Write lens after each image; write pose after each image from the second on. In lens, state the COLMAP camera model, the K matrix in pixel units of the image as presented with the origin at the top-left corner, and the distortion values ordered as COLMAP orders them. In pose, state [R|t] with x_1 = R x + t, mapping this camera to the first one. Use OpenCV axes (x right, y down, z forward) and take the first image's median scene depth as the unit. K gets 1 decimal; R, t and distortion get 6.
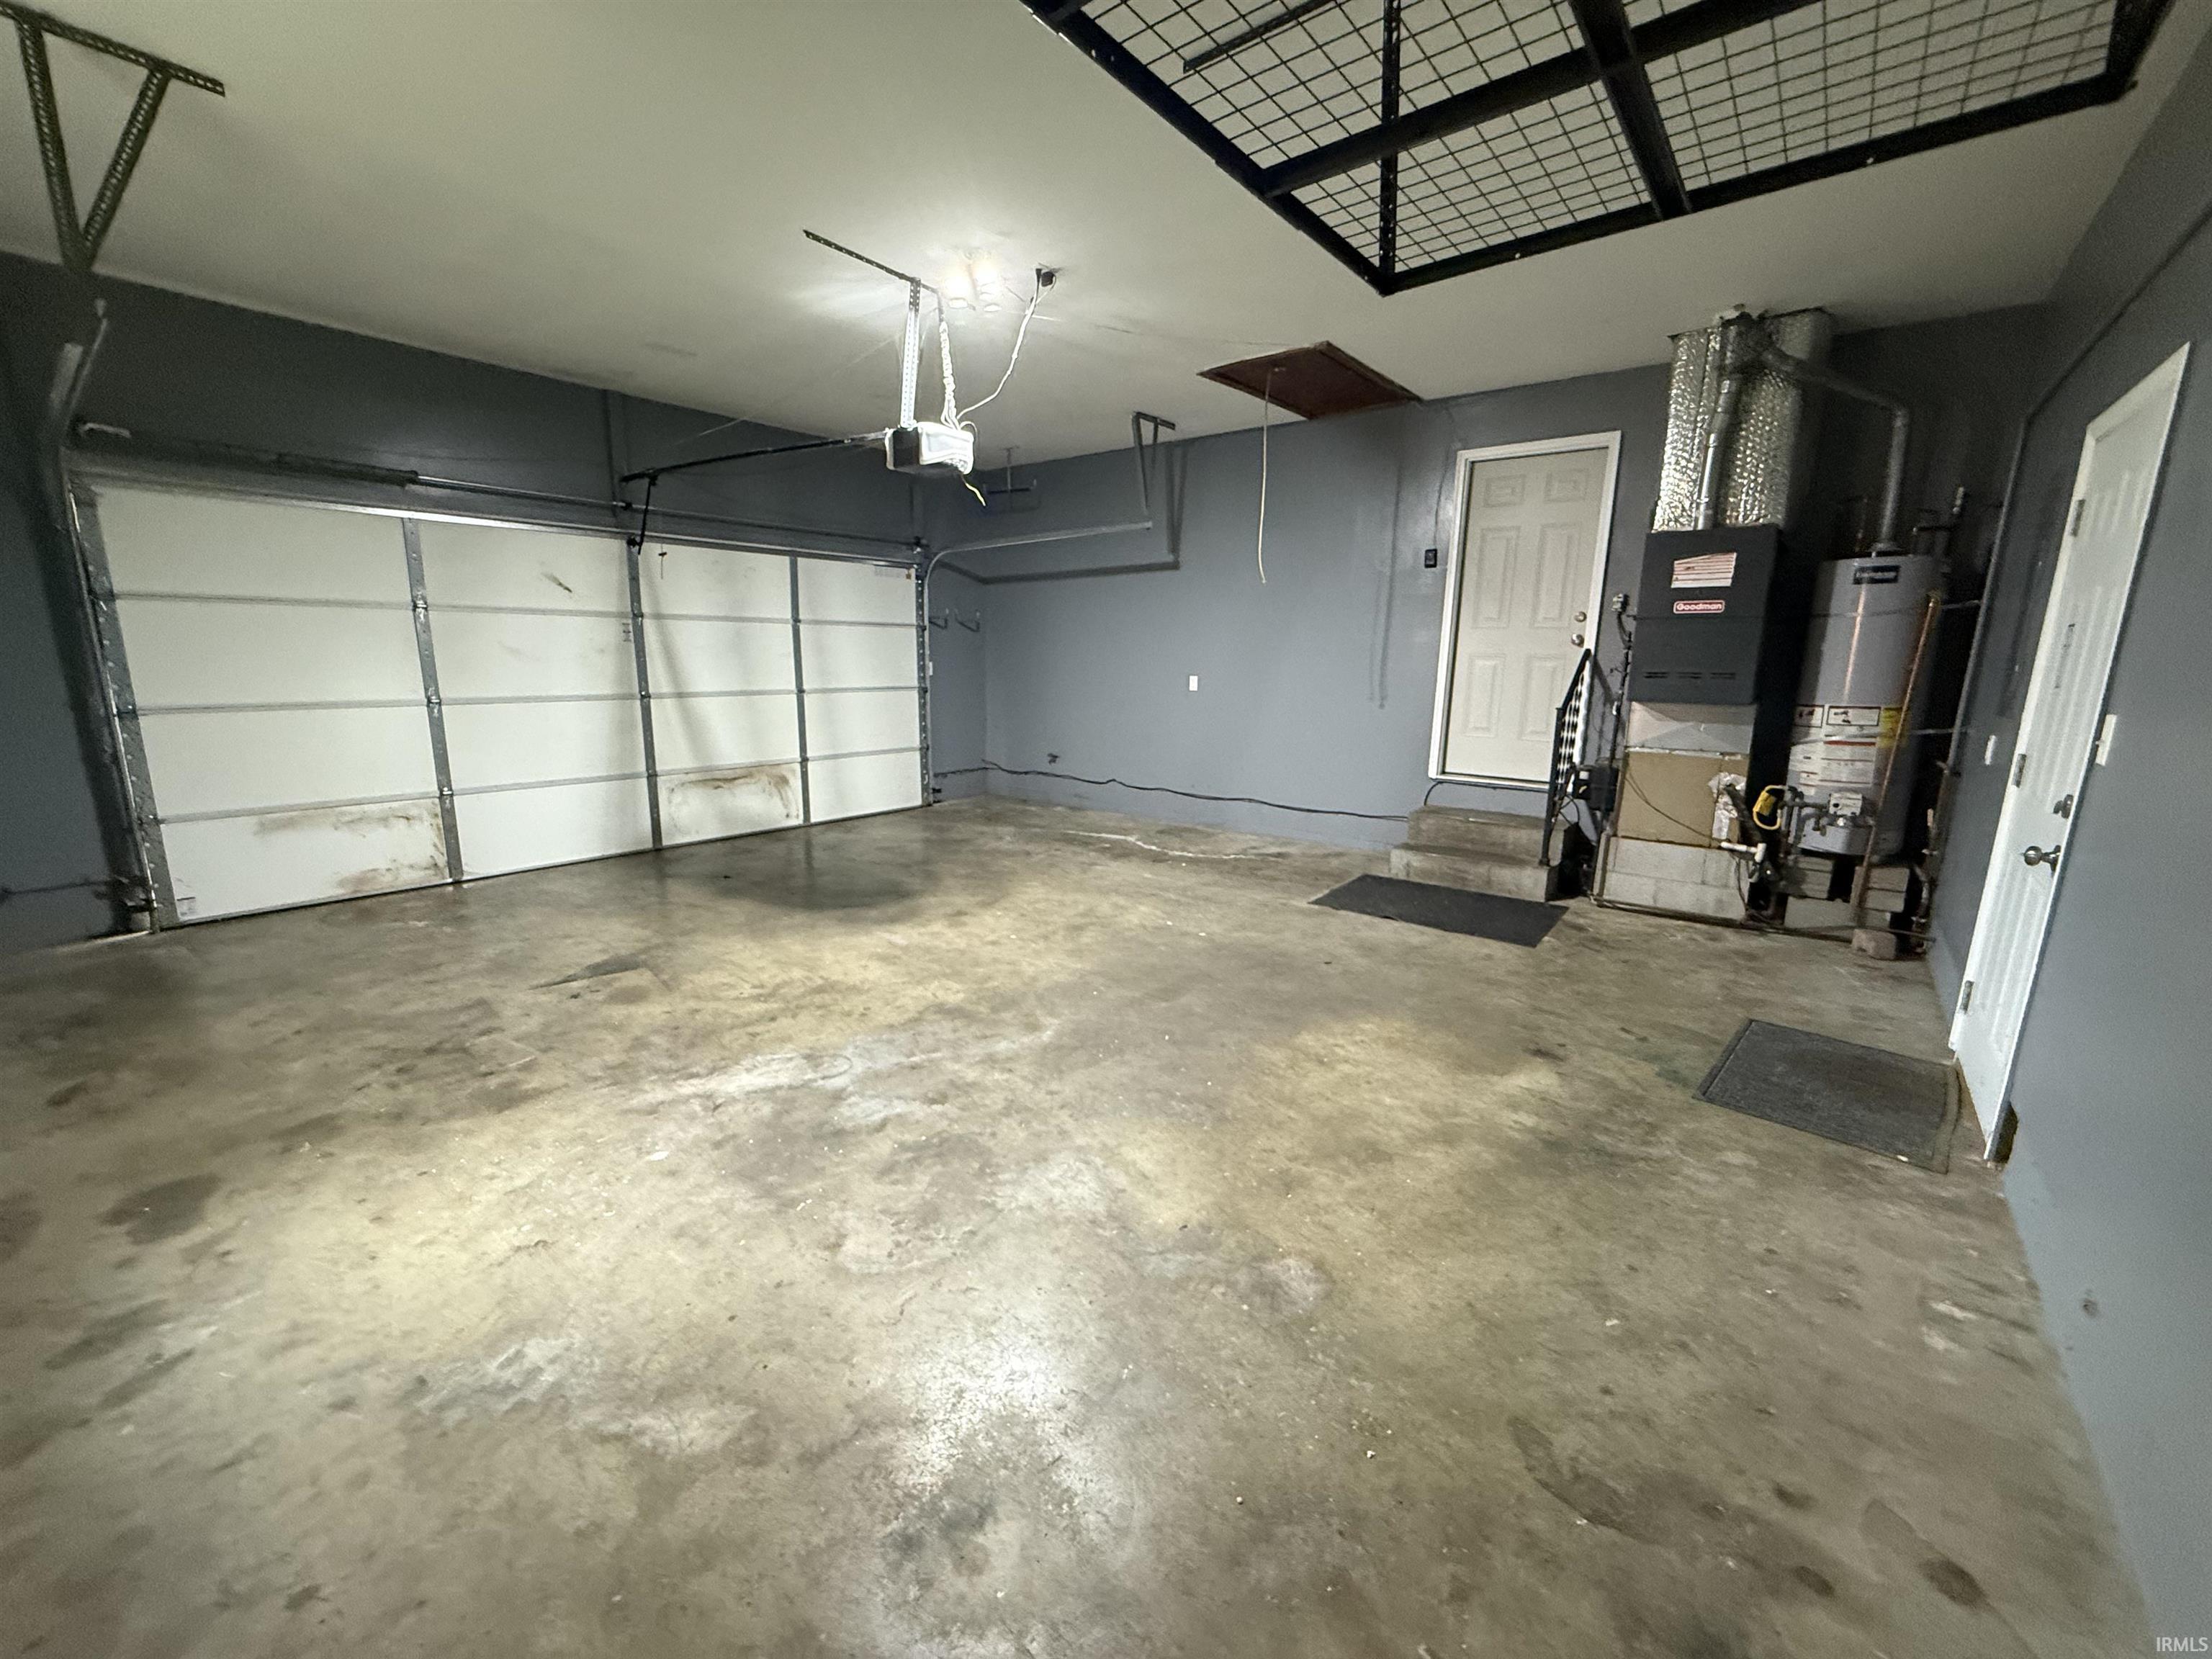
lens RADIAL K [[883.2, 0, 1097.2], [0, 883.2, 833.2], [0, 0, 1]] dist [0.003368, -0.000713]
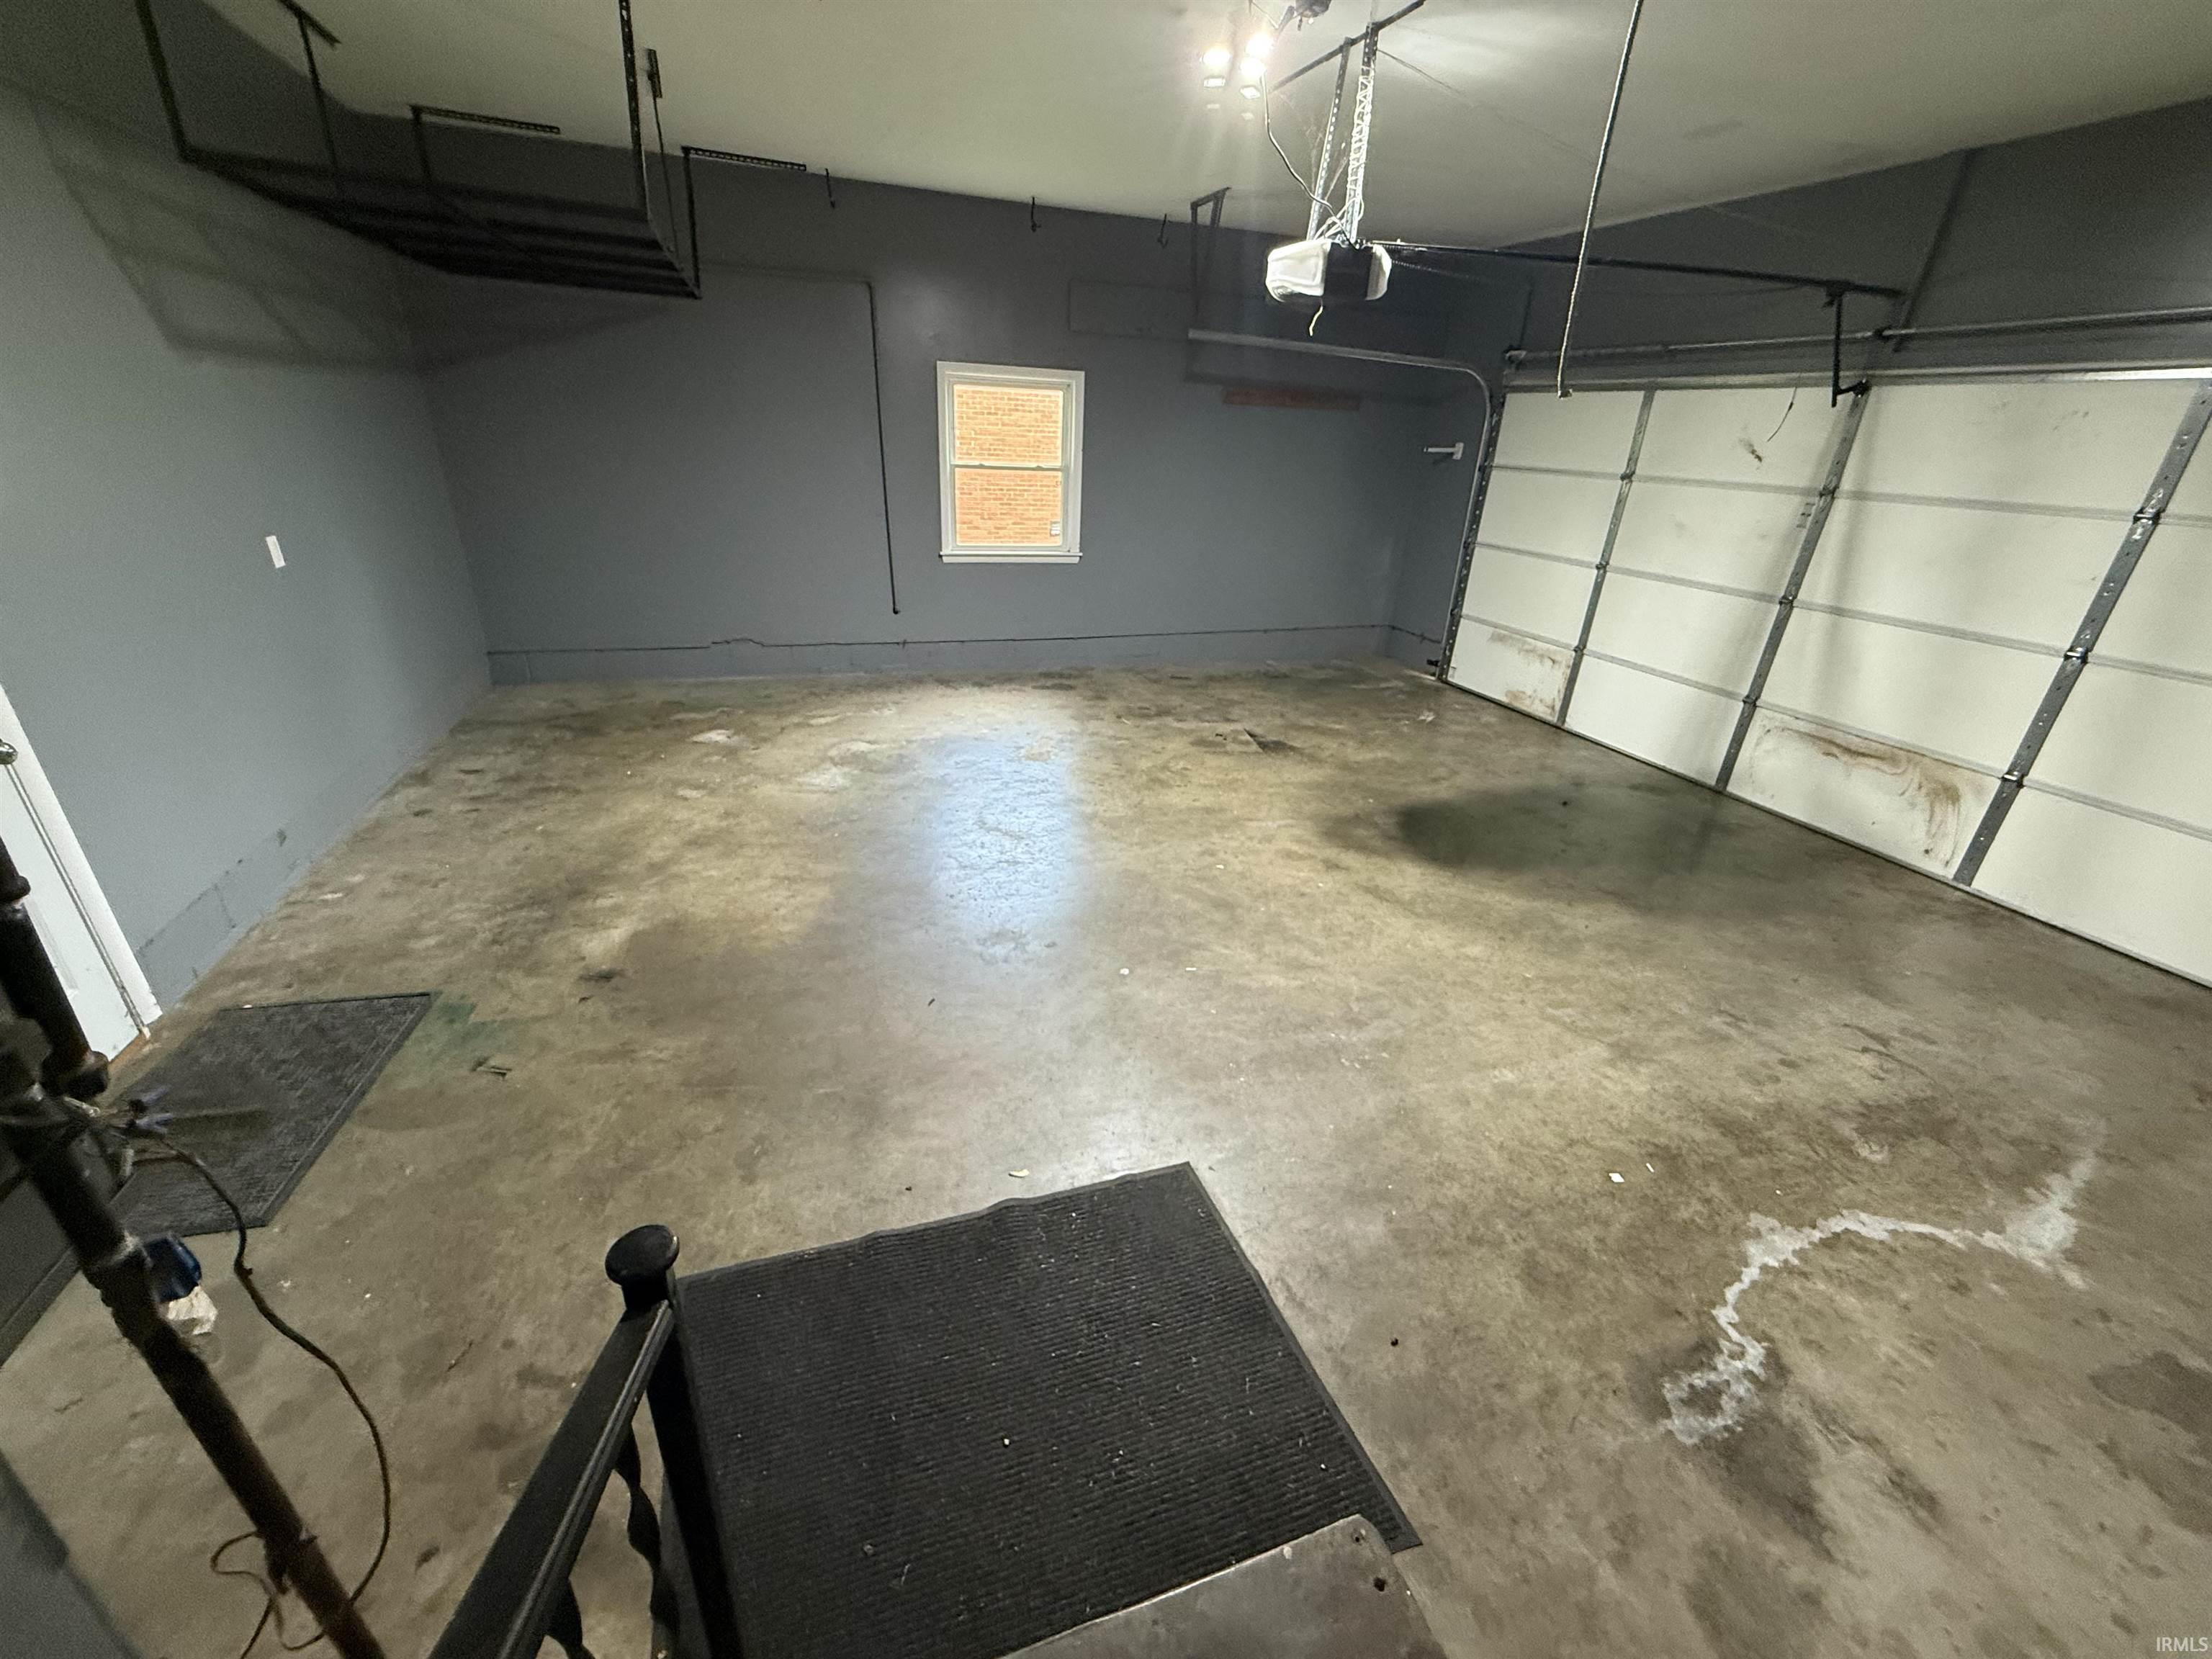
lens RADIAL K [[883.2, 0, 1100.8], [0, 883.2, 827.9], [0, 0, 1]] dist [0.003368, -0.000713]
pose [[-0.528929, 0.314645, -0.788183, 0.728083], [-0.224351, 0.843851, 0.487423, -0.355528], [0.818475, 0.434642, -0.375747, 1.367009]]
